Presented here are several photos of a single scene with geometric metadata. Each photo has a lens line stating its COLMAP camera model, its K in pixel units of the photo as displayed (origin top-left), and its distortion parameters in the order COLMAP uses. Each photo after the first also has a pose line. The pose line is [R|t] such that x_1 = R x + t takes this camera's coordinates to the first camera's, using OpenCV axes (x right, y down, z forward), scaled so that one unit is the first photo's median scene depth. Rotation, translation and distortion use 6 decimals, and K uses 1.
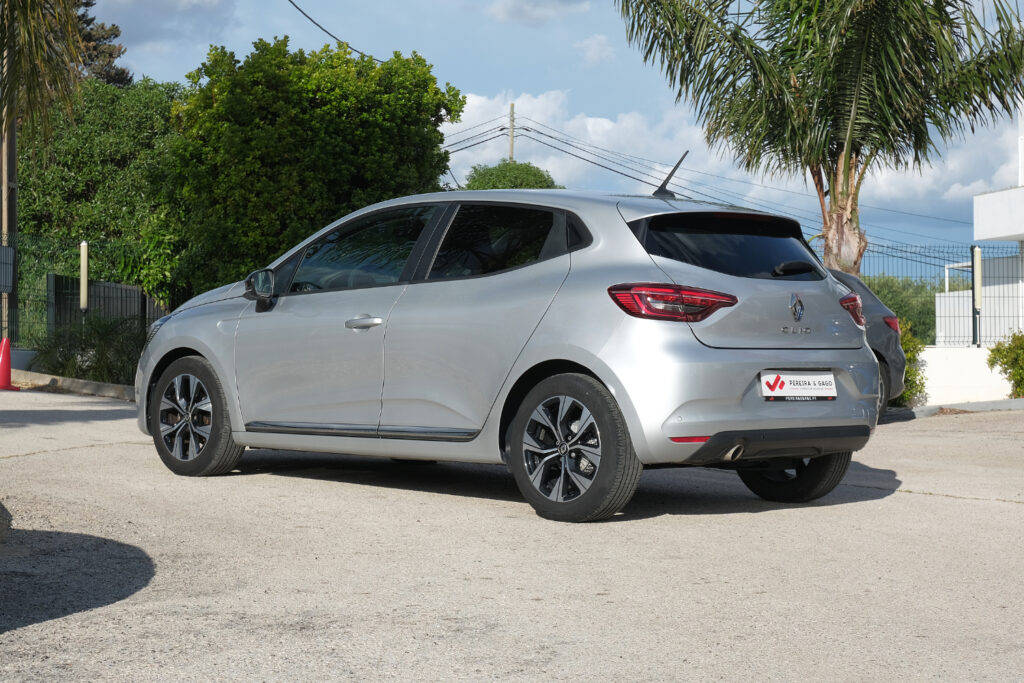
lens RADIAL K [[2028.9, 0, 534.2], [0, 2028.9, 324.0], [0, 0, 1]] dist [-0.057355, 0.000000]
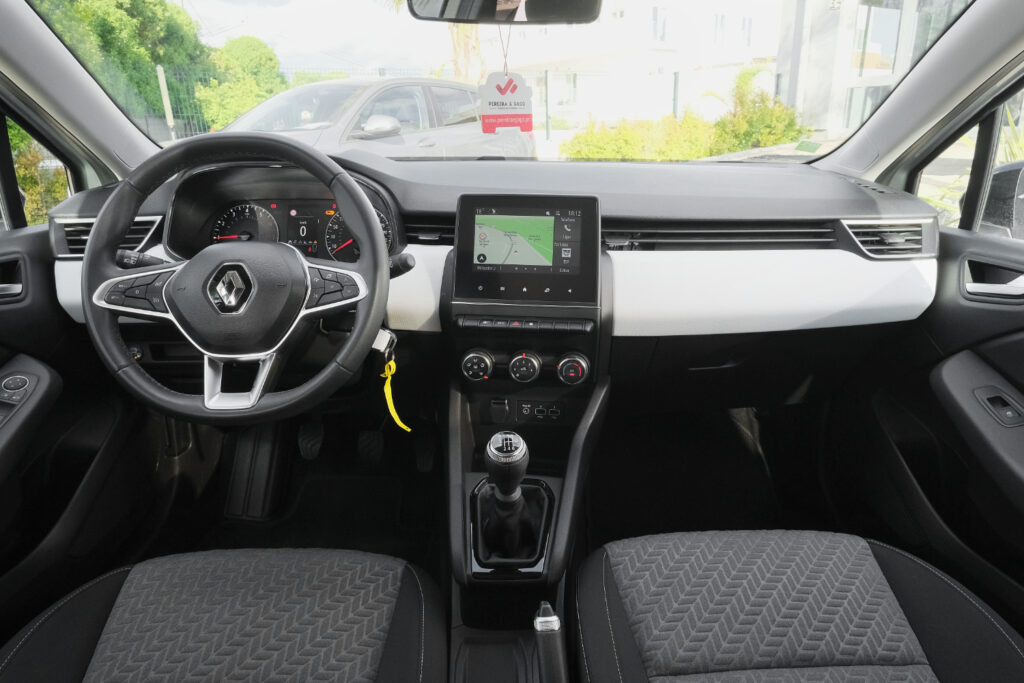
lens RADIAL K [[647.5, 0, 511.0], [0, 647.5, 342.9], [0, 0, 1]] dist [-0.004806, 0.003755]
pose [[0.946783, -0.120184, 0.298593, 0.035709], [0.011201, 0.939415, 0.342599, -0.016680], [-0.321678, -0.321022, 0.890768, 0.622356]]
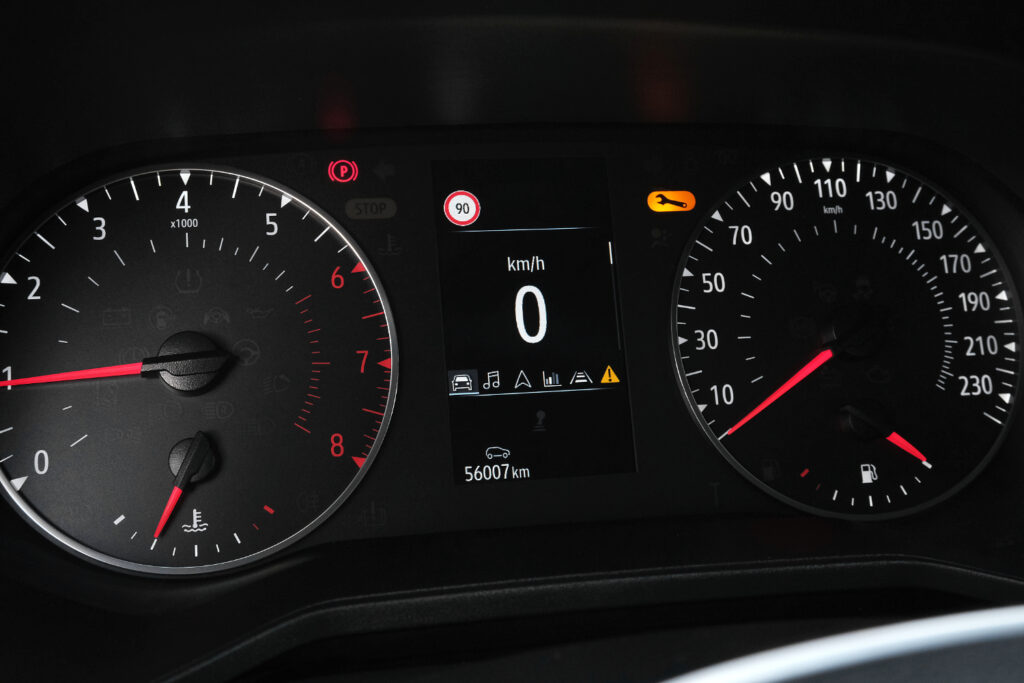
lens RADIAL K [[1209.4, 0, 507.7], [0, 1209.4, 340.9], [0, 0, 1]] dist [0.004088, 0.000000]
pose [[0.881277, -0.142799, 0.450510, 0.027767], [0.011889, 0.959655, 0.280928, -0.011046], [-0.472451, -0.242219, 0.847420, 0.668931]]
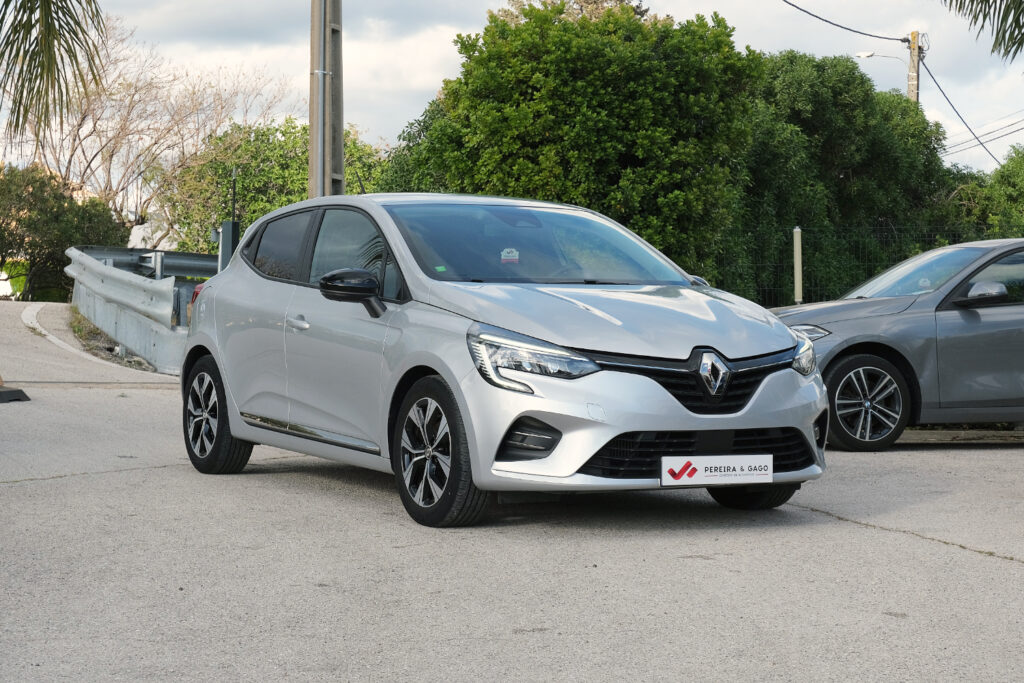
lens RADIAL K [[2028.9, 0, 530.9], [0, 2028.9, 303.7], [0, 0, 1]] dist [-0.057355, 0.000000]
pose [[0.951230, -0.010881, -0.308289, 0.146214], [0.009306, 0.999935, -0.006579, -0.002380], [0.308341, 0.003389, 0.951270, 0.146924]]
